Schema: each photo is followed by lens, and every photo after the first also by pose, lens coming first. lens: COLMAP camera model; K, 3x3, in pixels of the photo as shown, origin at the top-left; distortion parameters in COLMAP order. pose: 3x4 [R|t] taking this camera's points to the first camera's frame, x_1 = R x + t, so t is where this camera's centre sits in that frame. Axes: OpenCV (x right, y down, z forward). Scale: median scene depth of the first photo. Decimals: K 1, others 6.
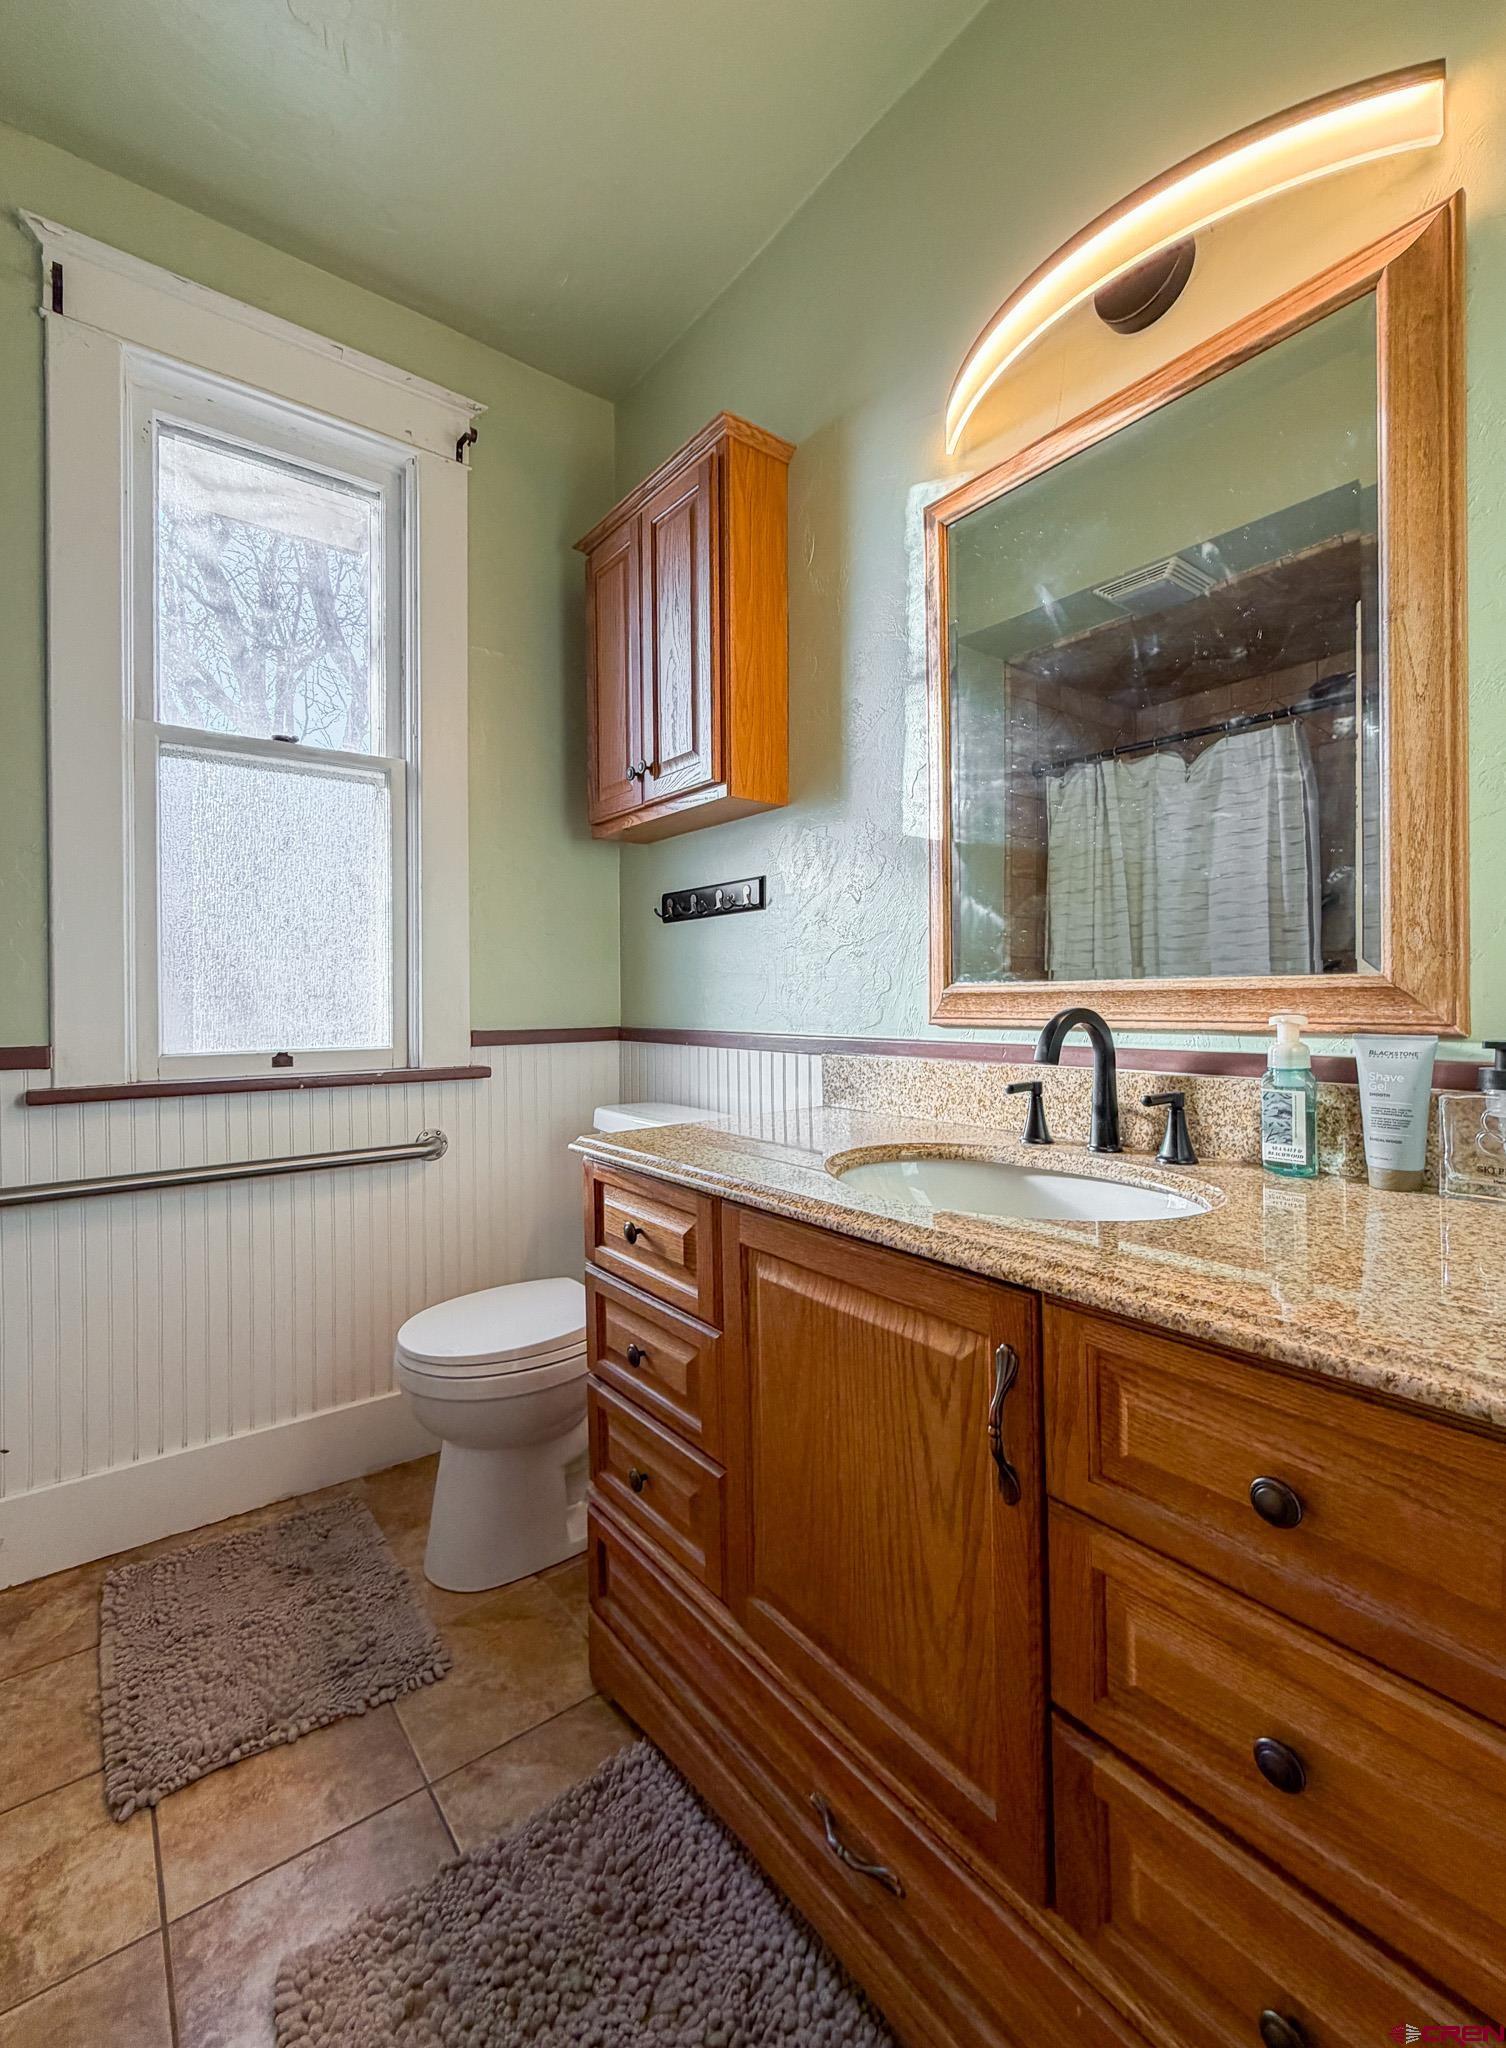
lens RADIAL K [[881.0, 0, 751.2], [0, 881.0, 1005.4], [0, 0, 1]] dist [-0.002531, 0.000495]
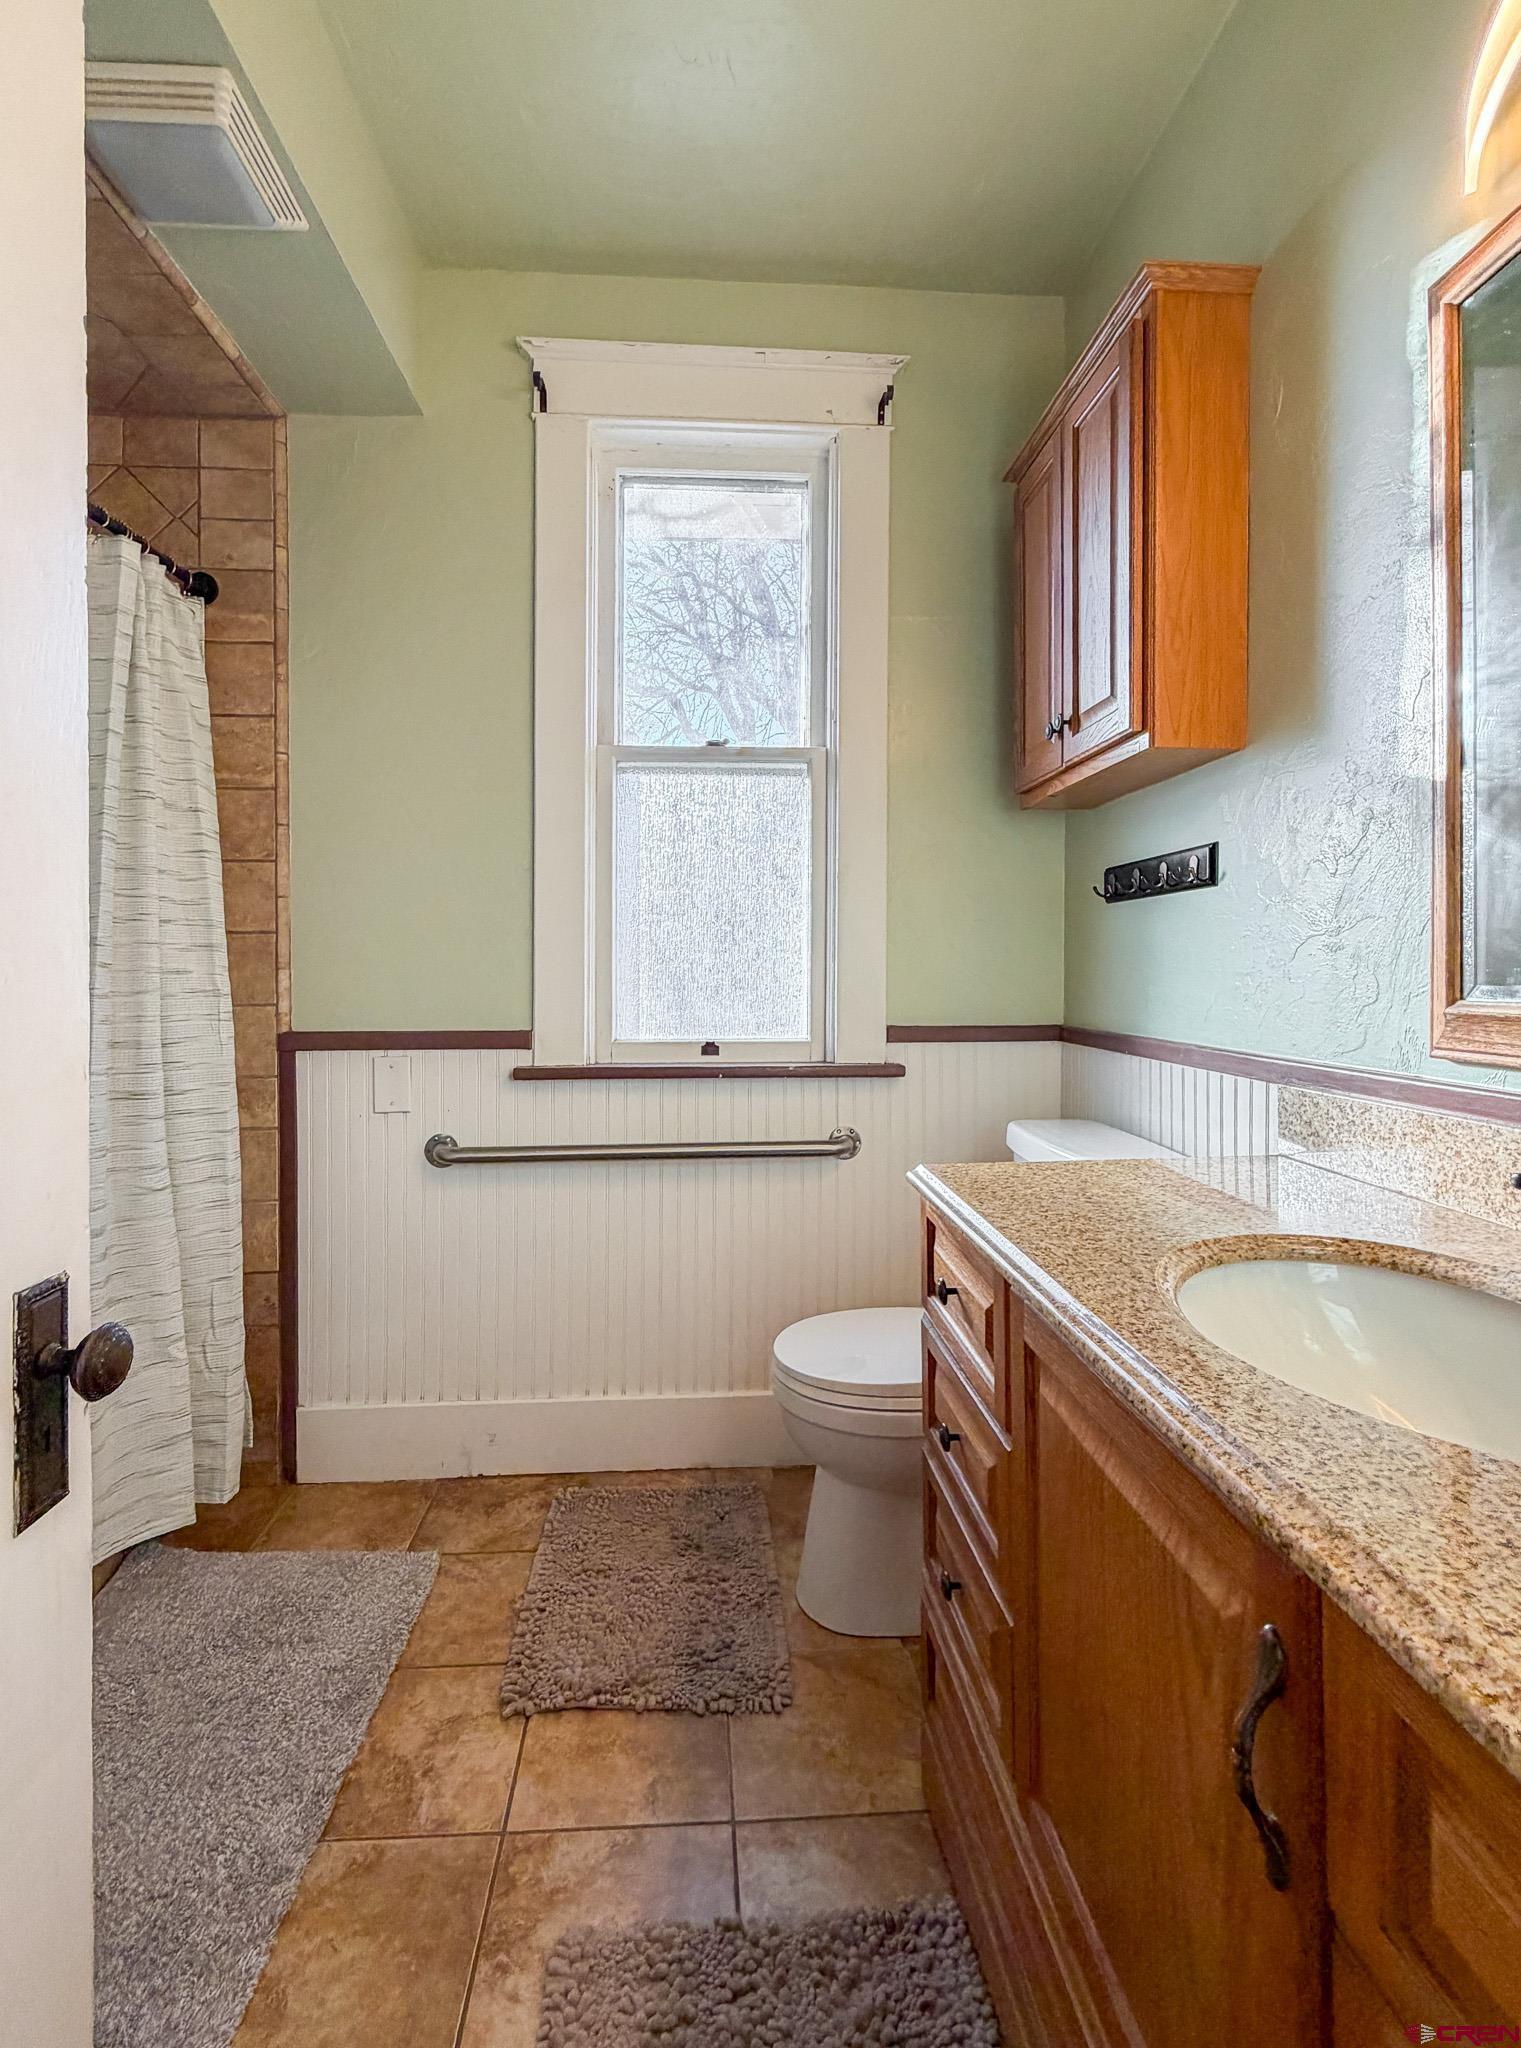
lens RADIAL K [[943.9, 0, 743.2], [0, 943.9, 971.2], [0, 0, 1]] dist [-0.001970, -0.000419]
pose [[0.826026, 0.006461, -0.563595, 0.158399], [-0.008296, 0.999965, -0.000695, -0.035253], [0.563571, 0.005250, 0.826051, 0.104205]]
